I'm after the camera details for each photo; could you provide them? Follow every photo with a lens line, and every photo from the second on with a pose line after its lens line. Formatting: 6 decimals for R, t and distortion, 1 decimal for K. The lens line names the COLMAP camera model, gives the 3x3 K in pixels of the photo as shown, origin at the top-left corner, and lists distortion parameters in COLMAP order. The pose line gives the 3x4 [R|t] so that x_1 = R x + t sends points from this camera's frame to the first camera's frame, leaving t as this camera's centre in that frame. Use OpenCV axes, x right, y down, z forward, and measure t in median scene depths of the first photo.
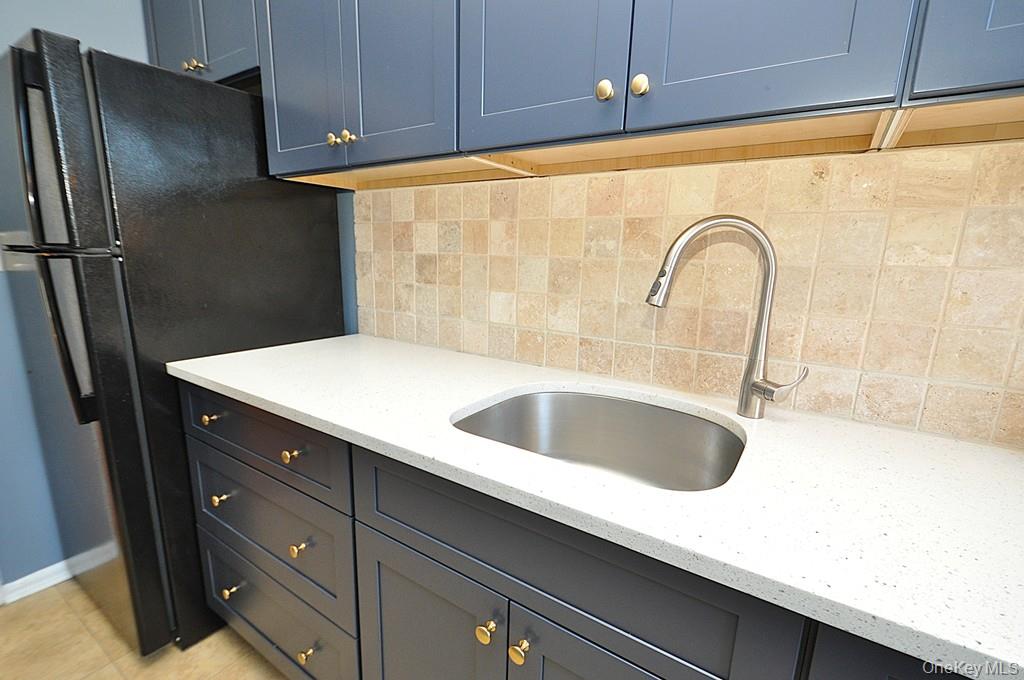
lens RADIAL K [[469.9, 0, 507.1], [0, 469.9, 346.2], [0, 0, 1]] dist [0.000464, 0.000074]
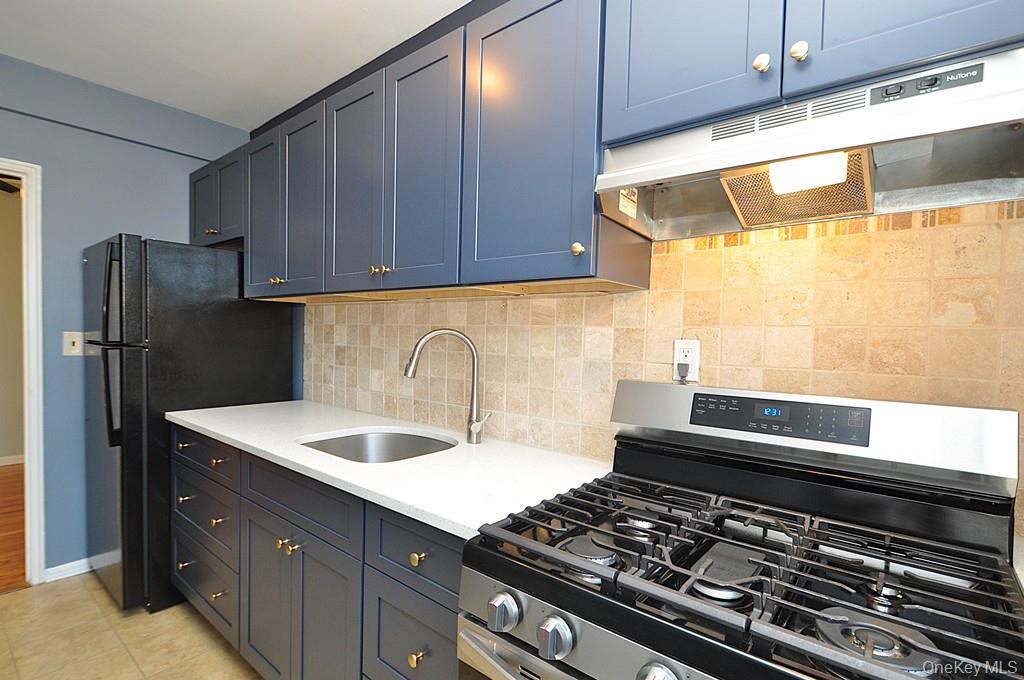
lens RADIAL K [[487.8, 0, 506.7], [0, 487.8, 343.7], [0, 0, 1]] dist [0.000037, -0.001085]
pose [[0.995687, 0.001086, -0.092772, 0.574968], [-0.017650, 0.983888, -0.177910, 0.077008], [0.091084, 0.178780, 0.979664, -0.555781]]
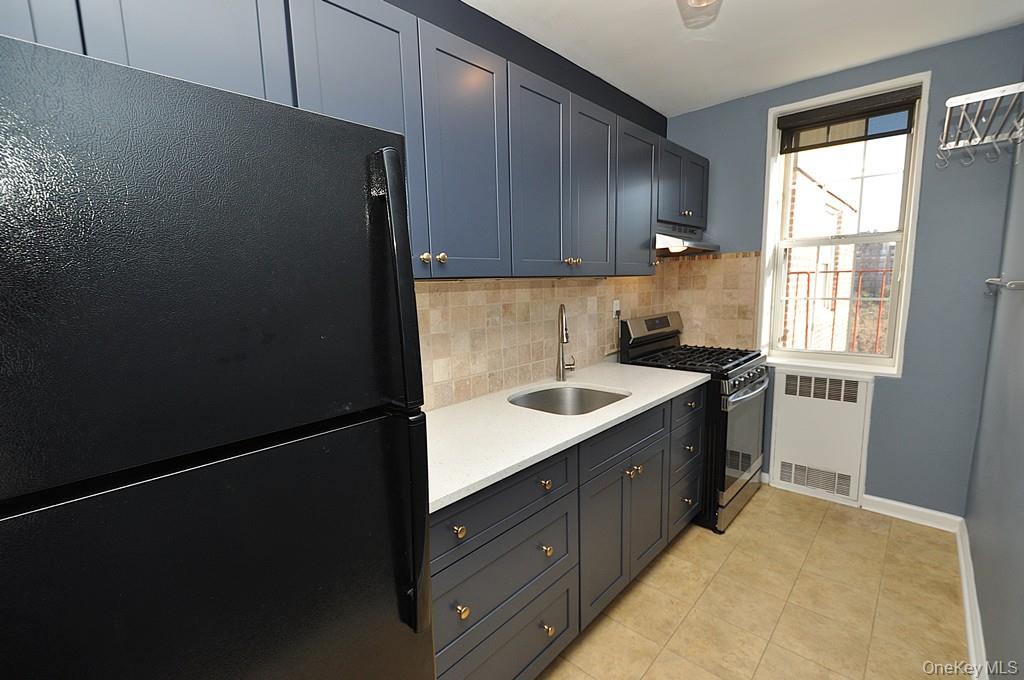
lens RADIAL K [[461.1, 0, 512.0], [0, 461.1, 340.0], [0, 0, 1]] dist [-0.000257, -0.000021]
pose [[0.139742, -0.152642, 0.978352, -1.348845], [0.221283, 0.967873, 0.119401, -0.294458], [-0.965146, 0.199807, 0.169030, 0.574550]]
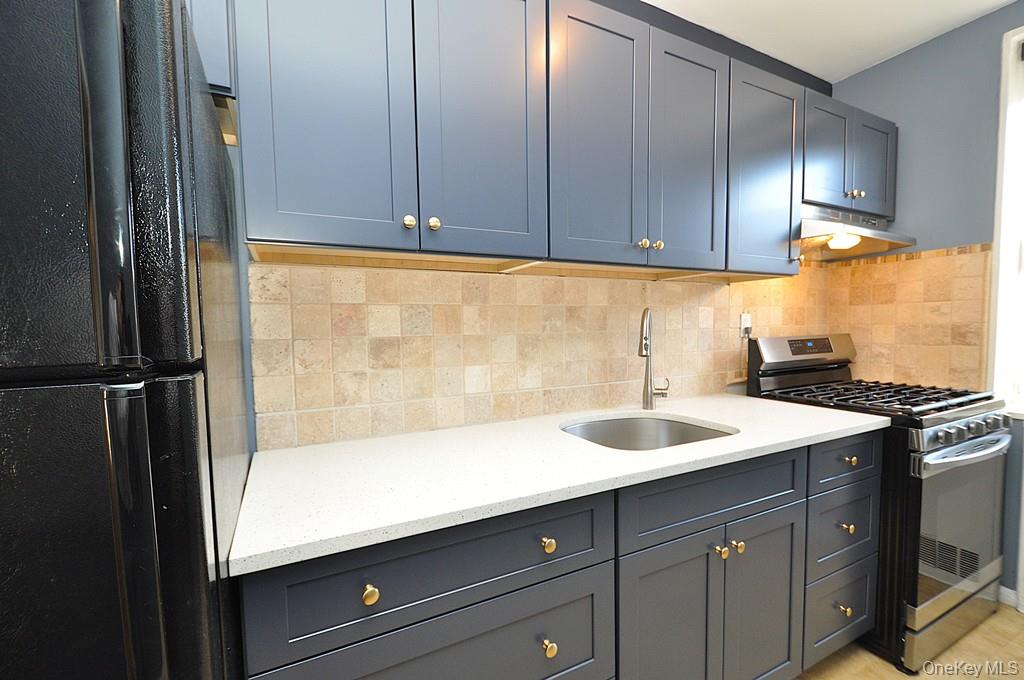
lens RADIAL K [[448.6, 0, 512.9], [0, 448.6, 343.6], [0, 0, 1]] dist [0.000304, -0.000399]
pose [[0.475647, -0.068508, 0.876965, -0.958905], [0.197023, 0.979930, -0.030309, -0.120780], [-0.857288, 0.187198, 0.479598, 0.397329]]
